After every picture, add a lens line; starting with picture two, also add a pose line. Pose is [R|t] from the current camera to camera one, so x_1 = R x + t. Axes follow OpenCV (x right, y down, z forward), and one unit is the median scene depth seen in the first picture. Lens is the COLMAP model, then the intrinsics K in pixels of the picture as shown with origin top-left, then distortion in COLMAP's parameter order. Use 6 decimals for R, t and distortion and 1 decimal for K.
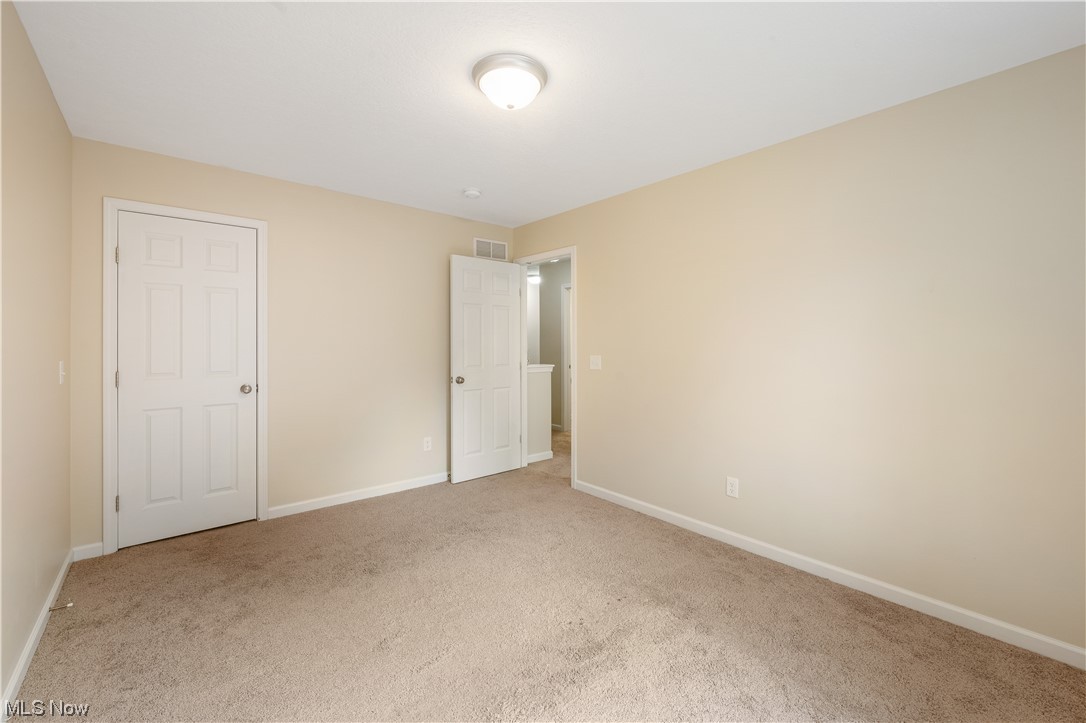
lens RADIAL K [[442.4, 0, 549.1], [0, 442.4, 338.9], [0, 0, 1]] dist [-0.011038, -0.000013]
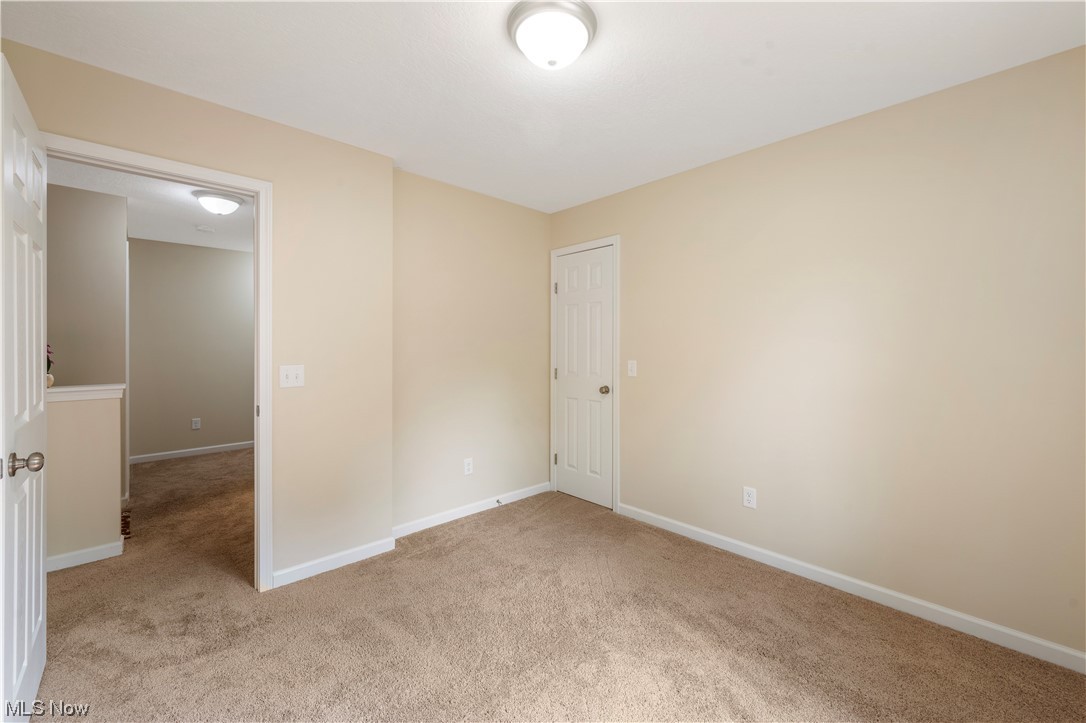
lens RADIAL K [[437.4, 0, 544.4], [0, 437.4, 346.2], [0, 0, 1]] dist [-0.000831, 0.000173]
pose [[0.998874, -0.000307, 0.047442, -0.118111], [-0.000204, 0.999942, 0.010752, 0.000390], [-0.047442, -0.010749, 0.998816, 0.137483]]
